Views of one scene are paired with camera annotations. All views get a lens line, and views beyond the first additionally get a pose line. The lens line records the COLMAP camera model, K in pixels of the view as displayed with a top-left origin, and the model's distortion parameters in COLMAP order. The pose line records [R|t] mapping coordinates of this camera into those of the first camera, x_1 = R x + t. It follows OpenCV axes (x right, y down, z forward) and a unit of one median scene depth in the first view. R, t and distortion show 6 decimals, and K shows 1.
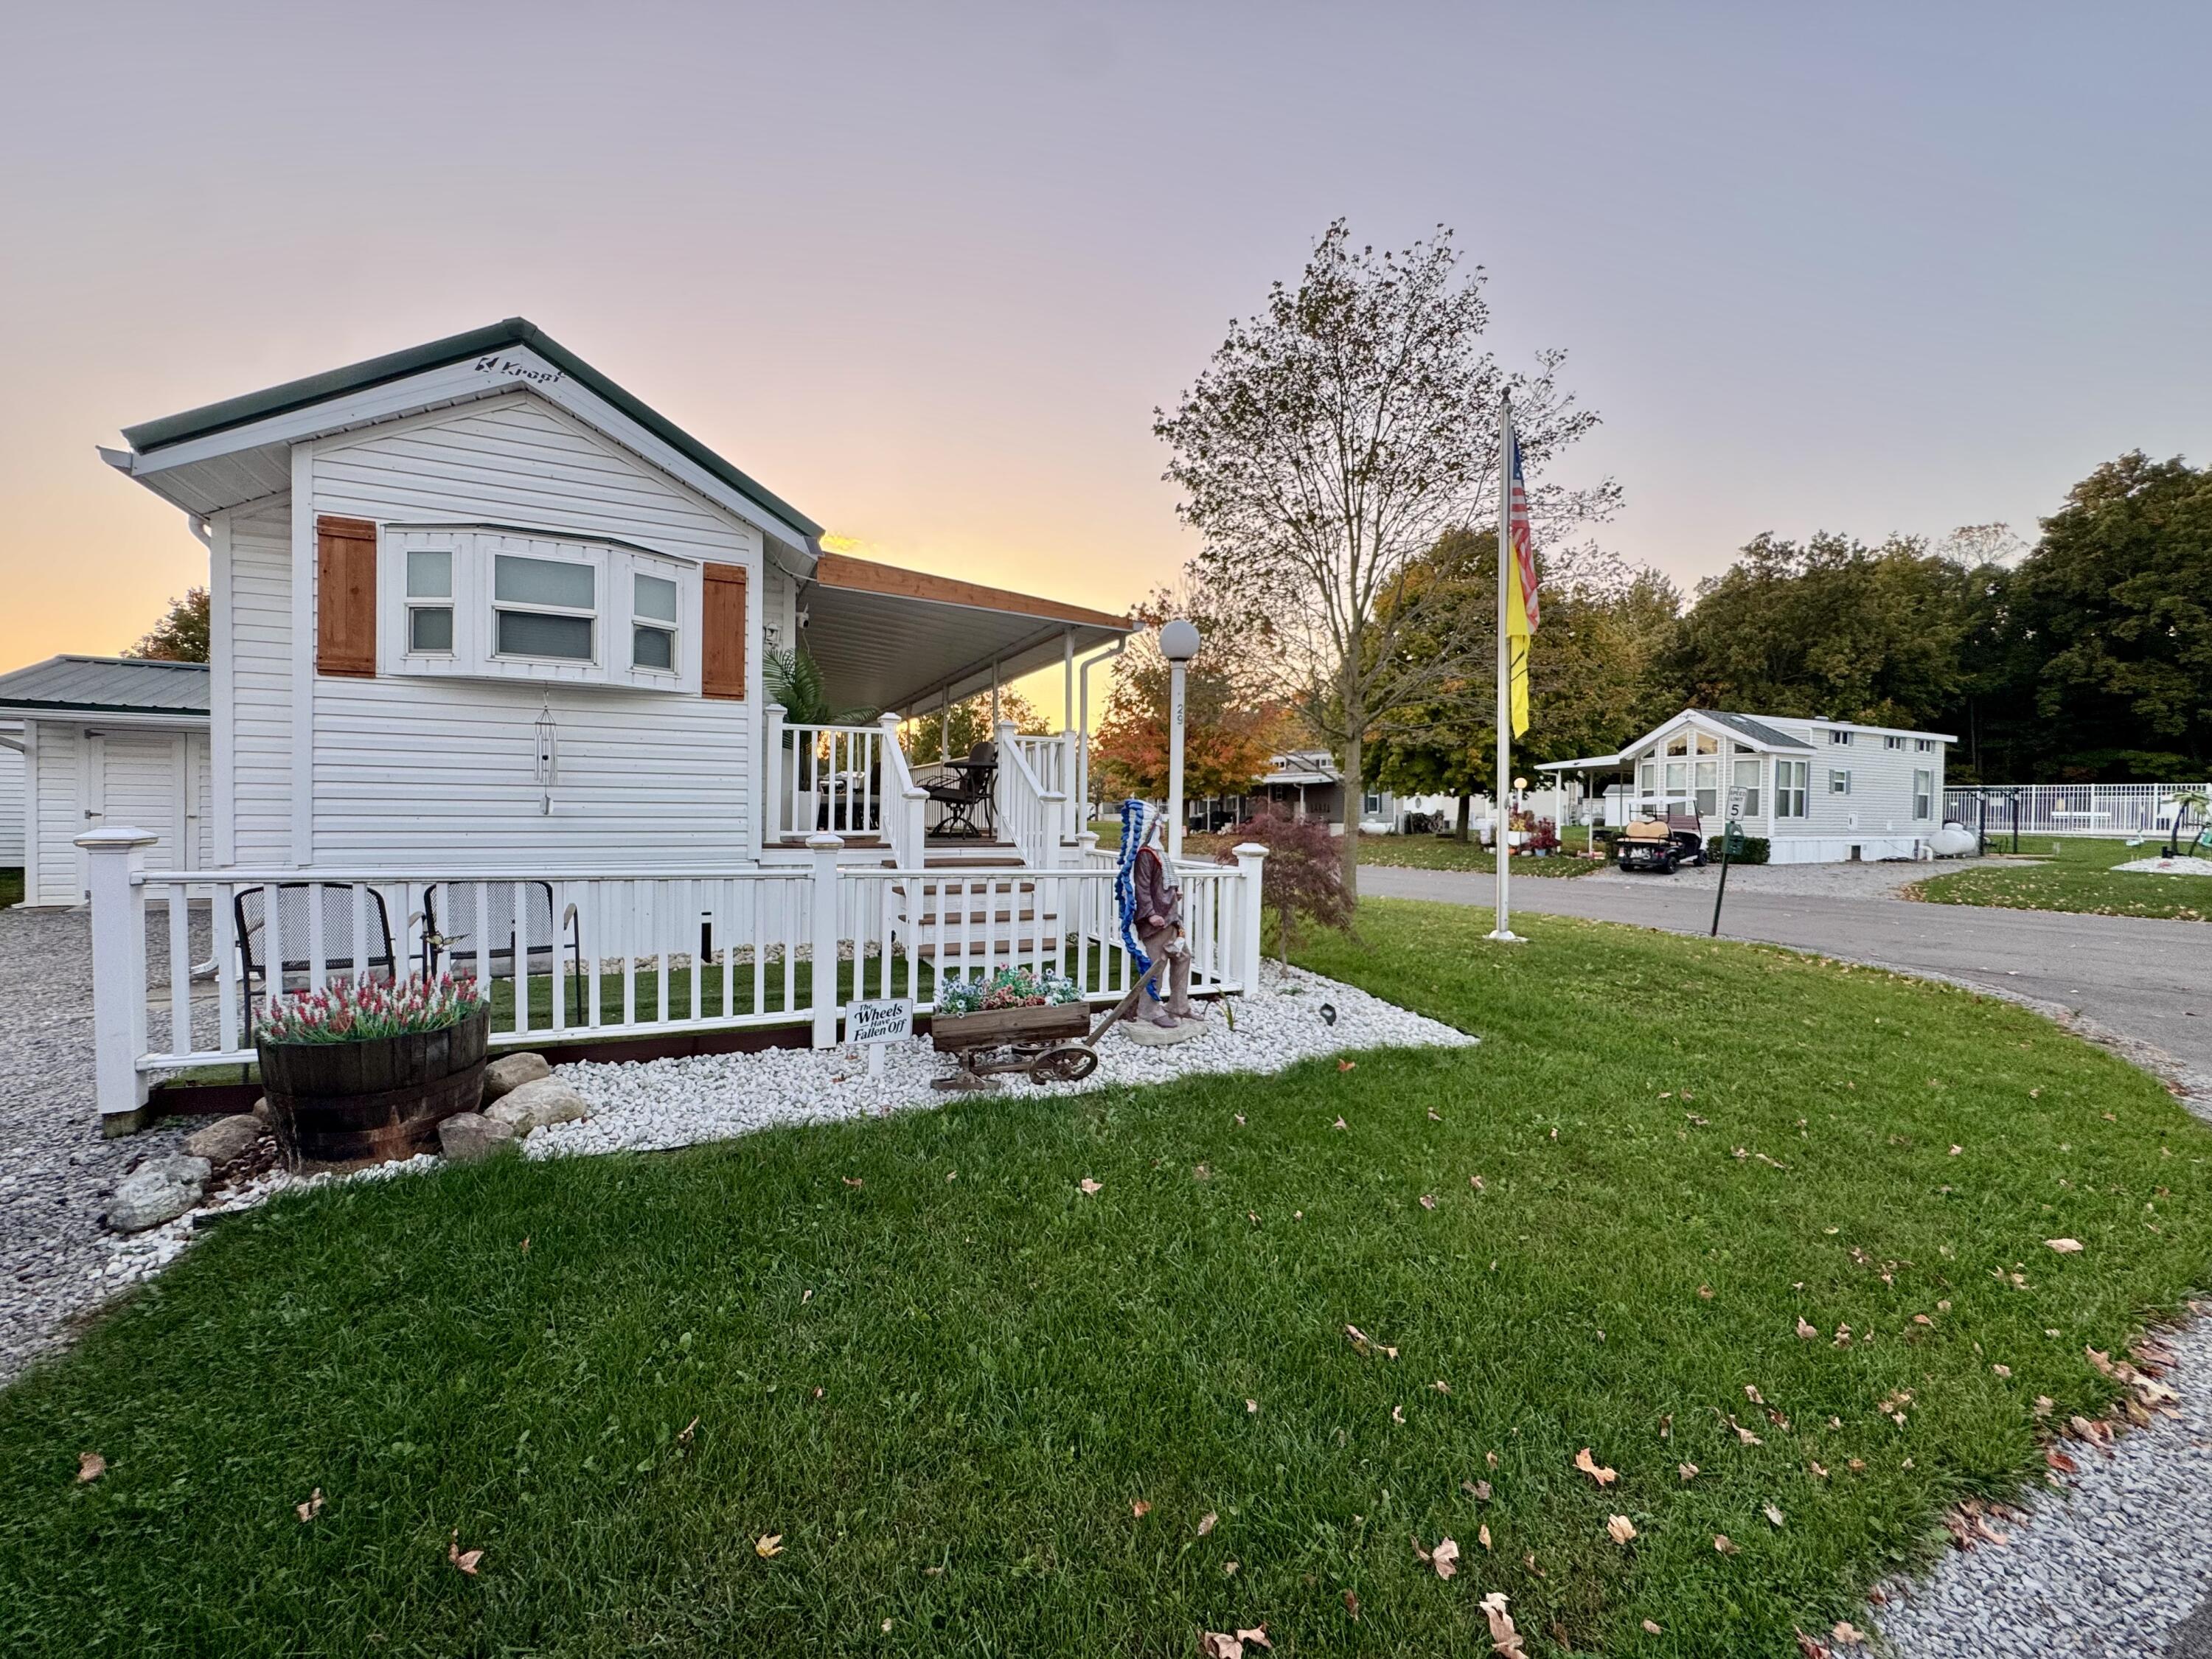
lens RADIAL K [[879.4, 0, 1095.5], [0, 879.4, 826.0], [0, 0, 1]] dist [-0.010834, 0.000825]
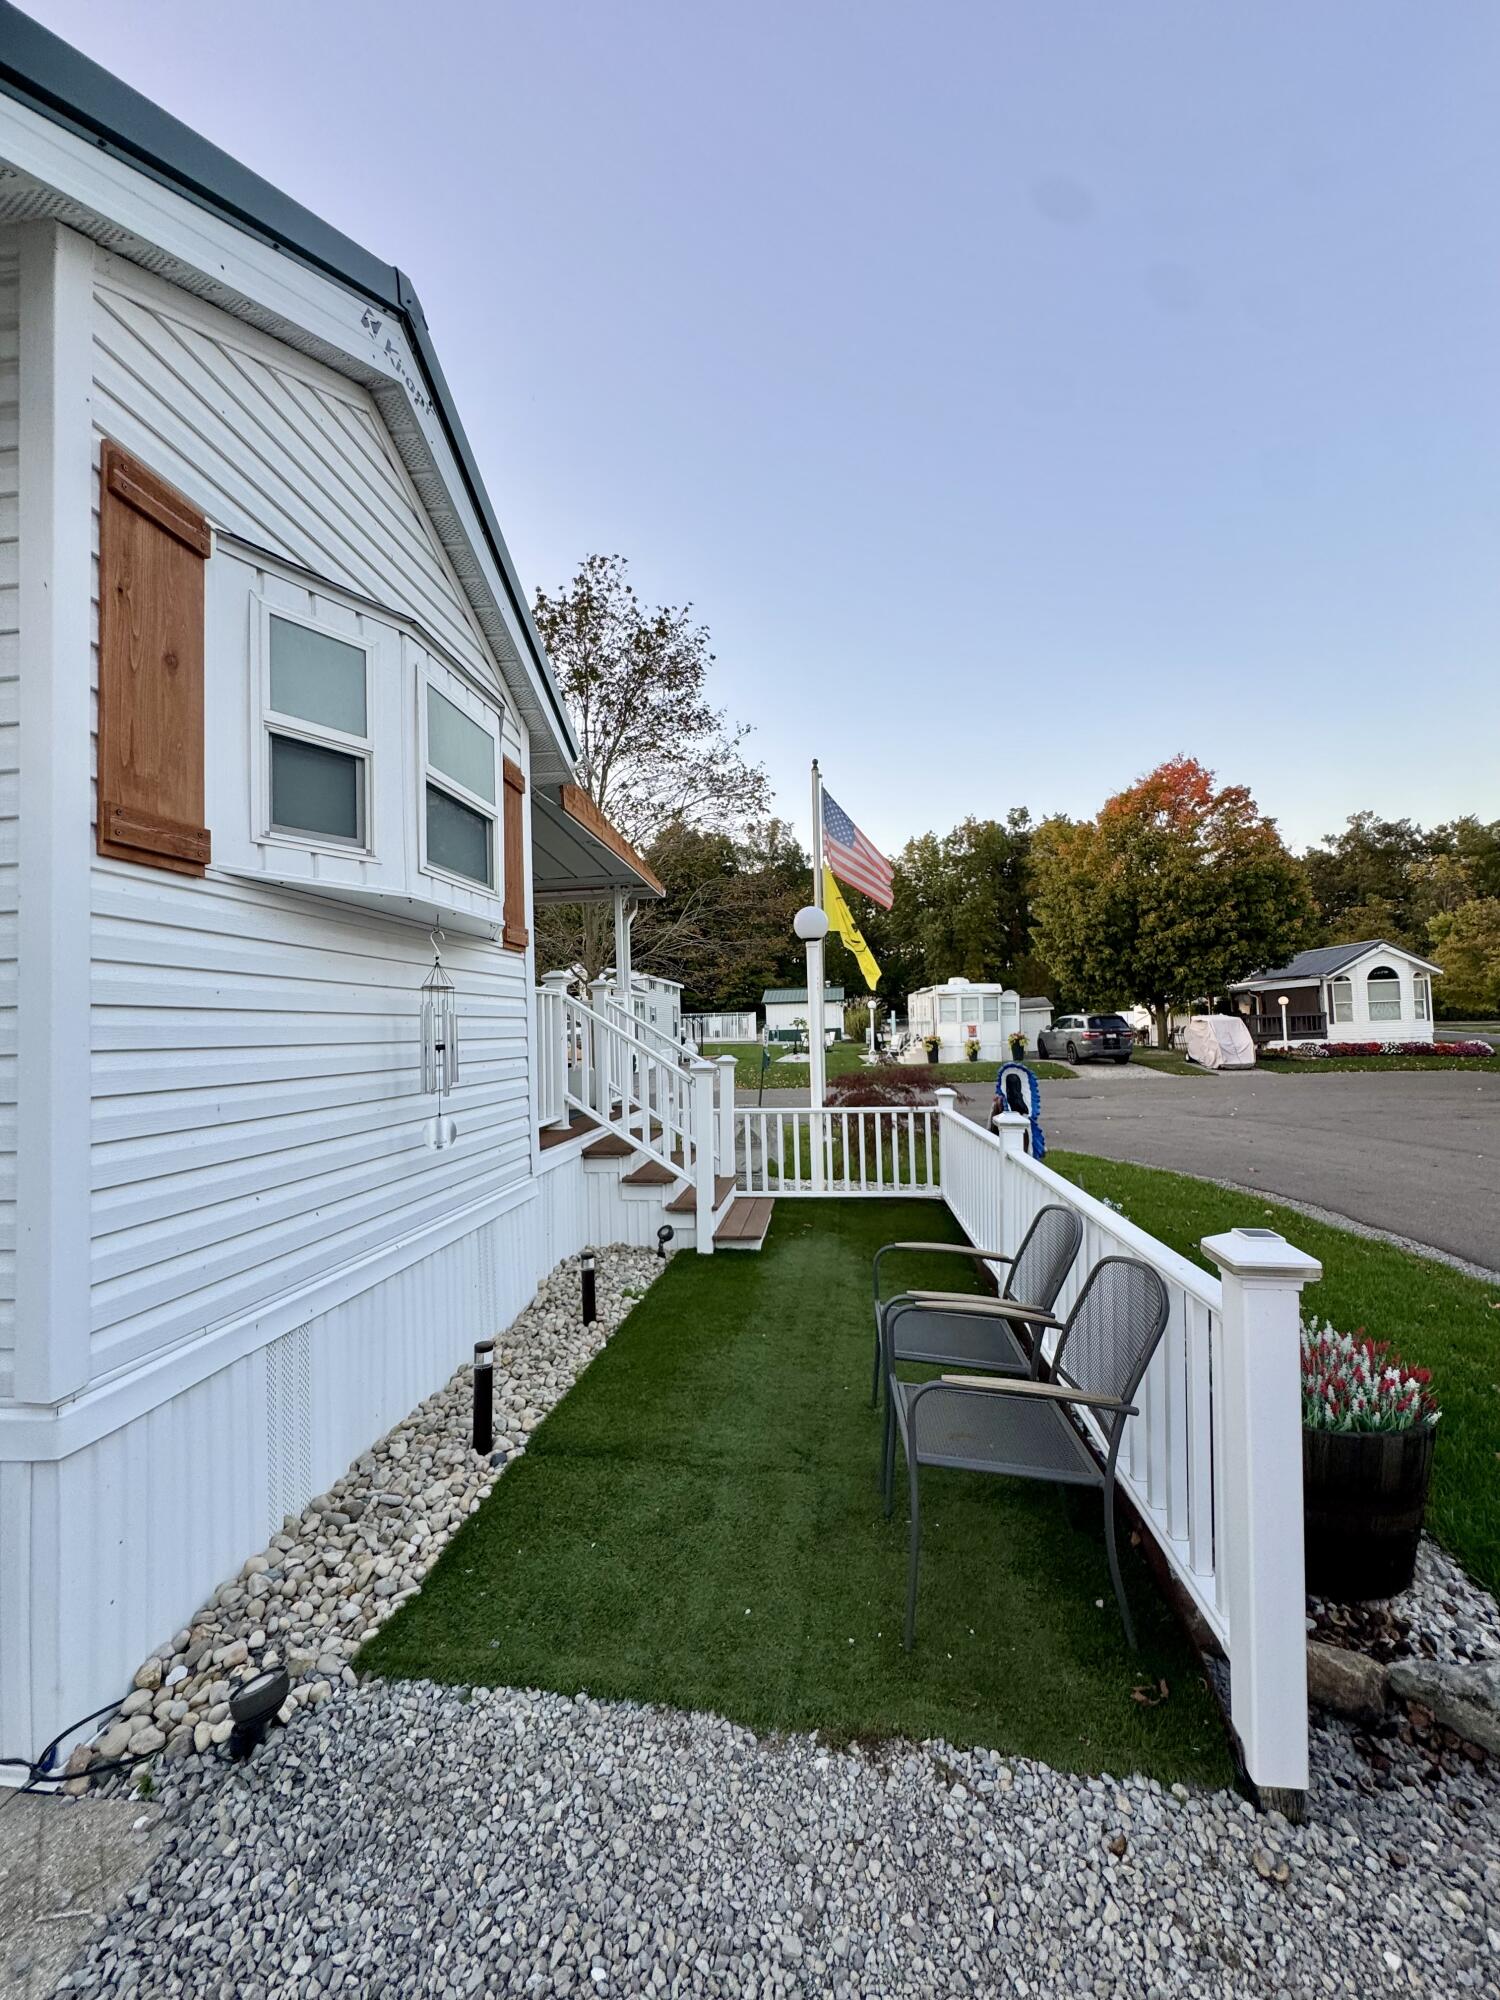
lens RADIAL K [[795.1, 0, 739.8], [0, 795.1, 1004.1], [0, 0, 1]] dist [-0.010834, 0.000825]
pose [[0.539521, 0.002276, 0.841969, -0.997485], [0.043648, 0.998576, -0.030669, -0.085698], [-0.840840, 0.053297, 0.538653, 0.578185]]
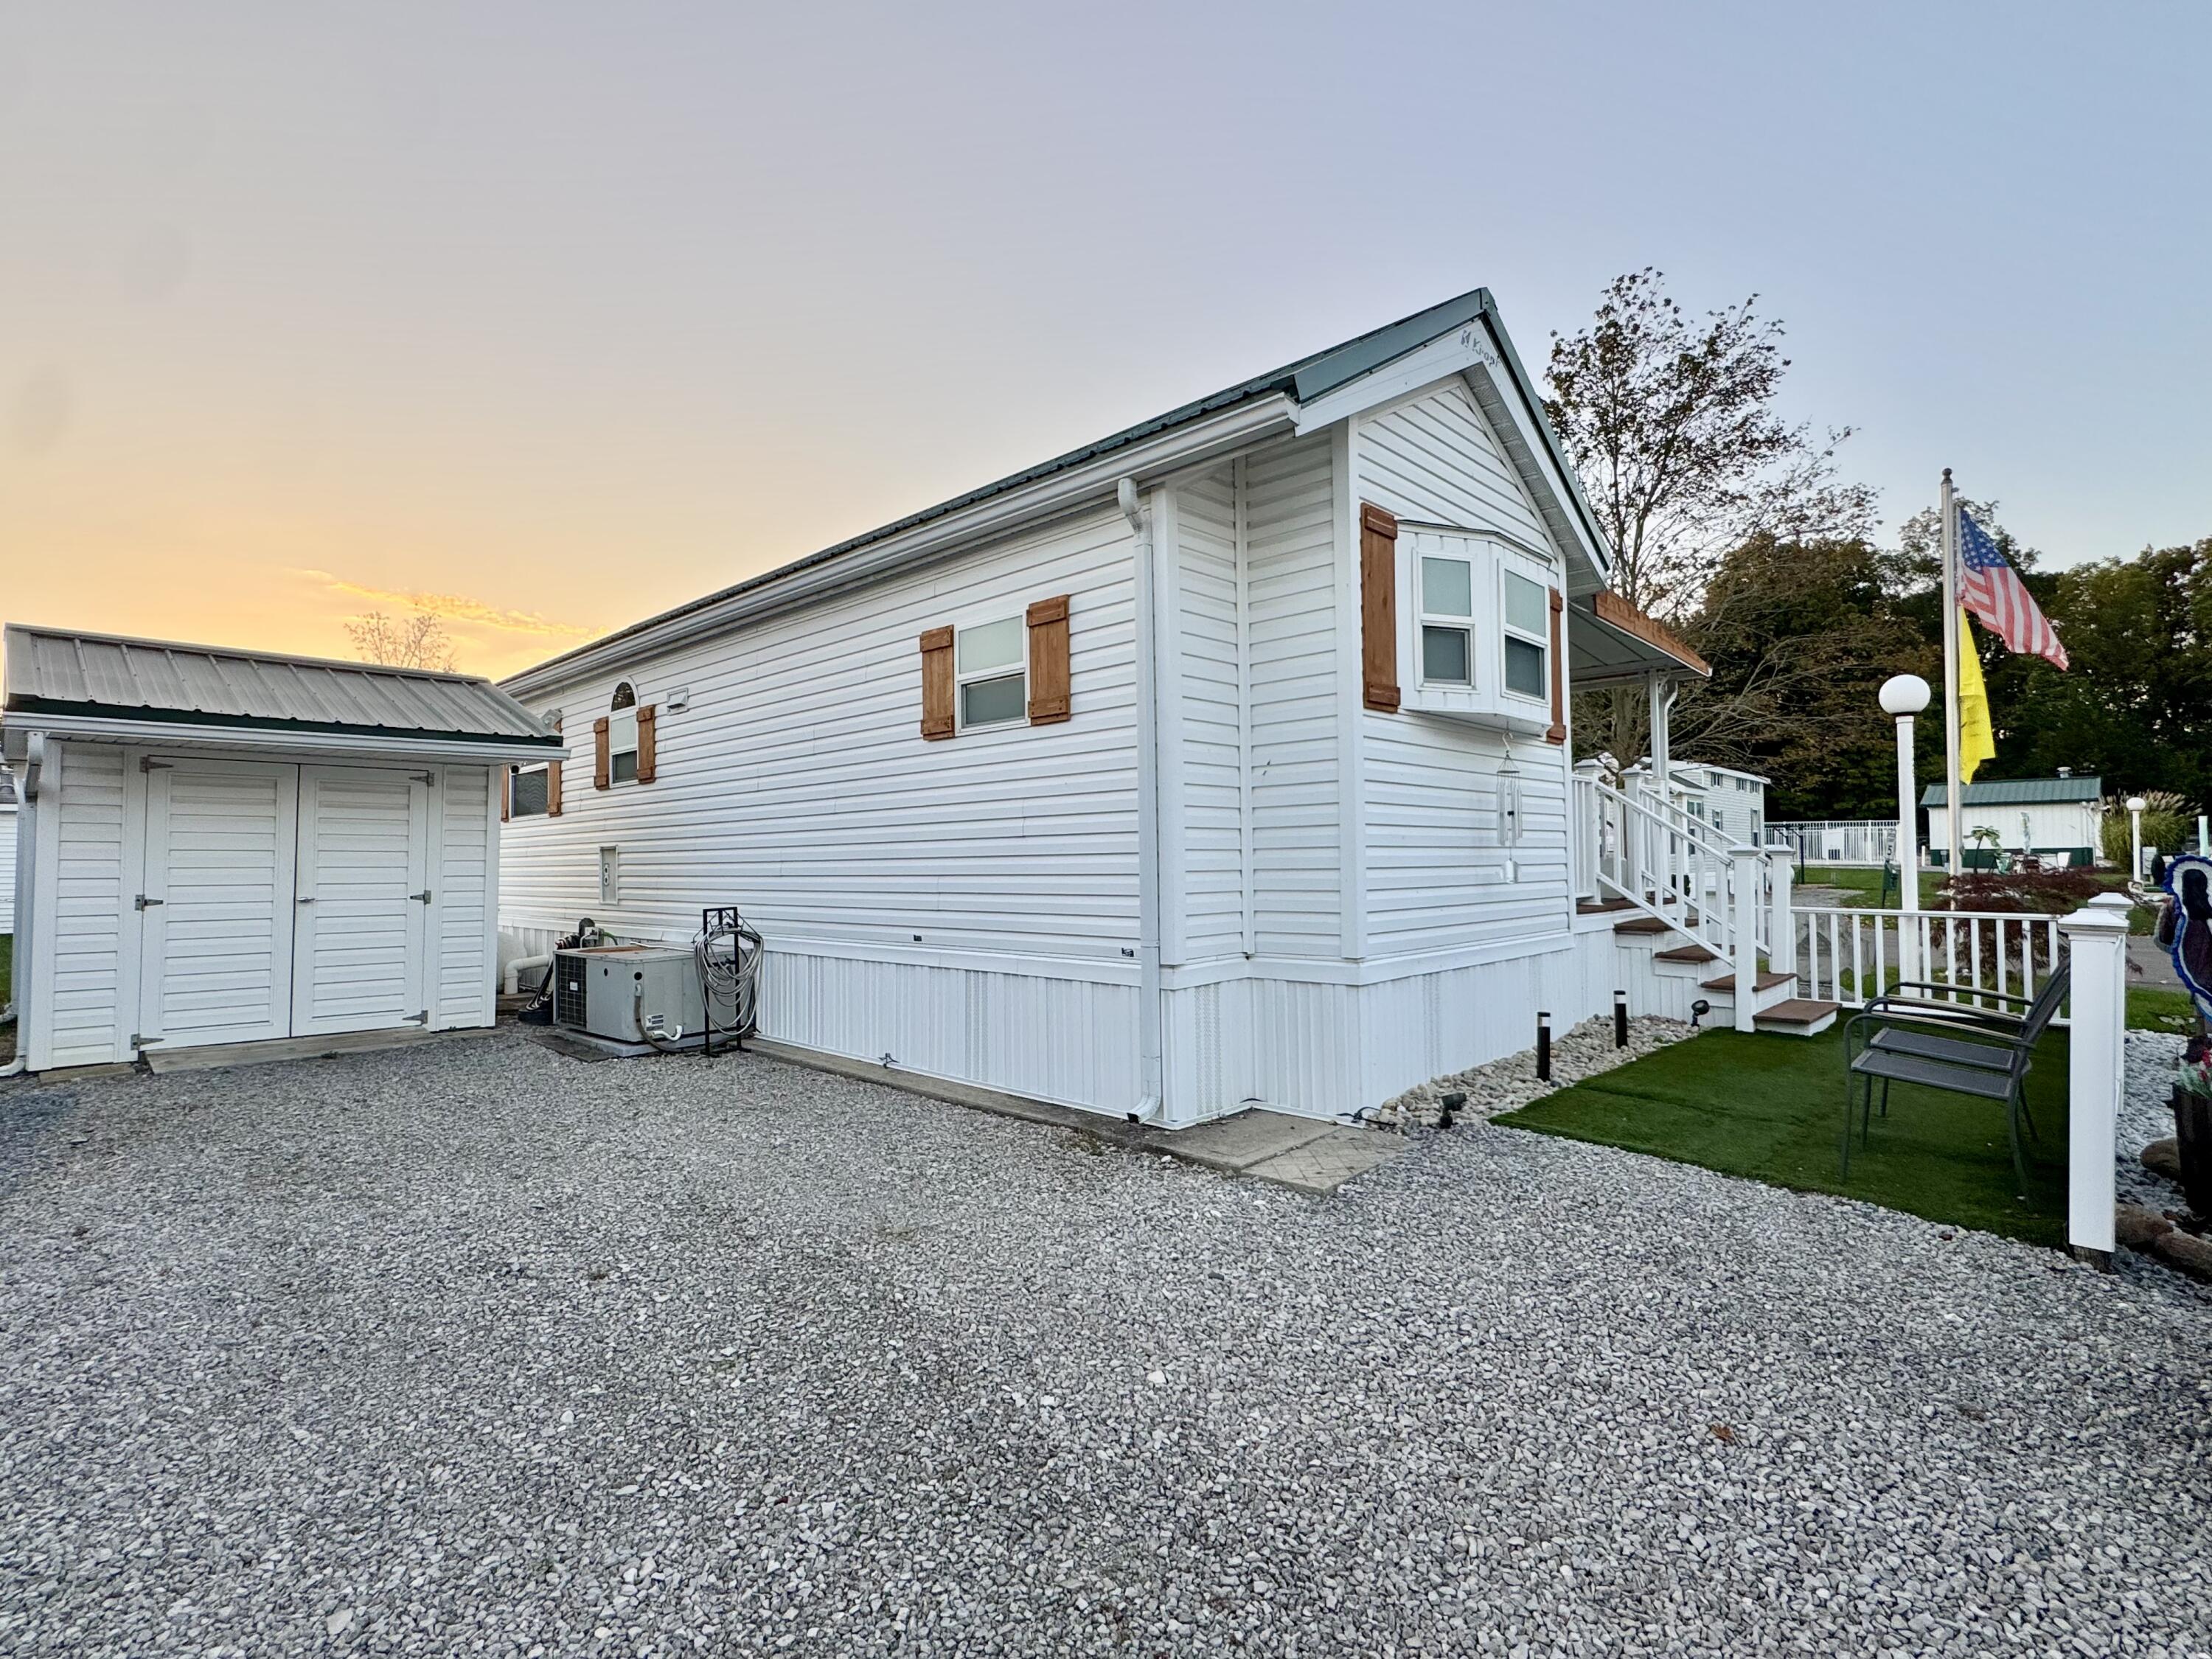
lens RADIAL K [[1057.3, 0, 1097.5], [0, 1057.3, 833.6], [0, 0, 1]] dist [-0.022733, 0.004693]
pose [[0.938066, -0.010251, 0.346306, -1.392705], [0.023377, 0.999157, -0.033747, -0.036434], [-0.345668, 0.039753, 0.937514, 0.212249]]
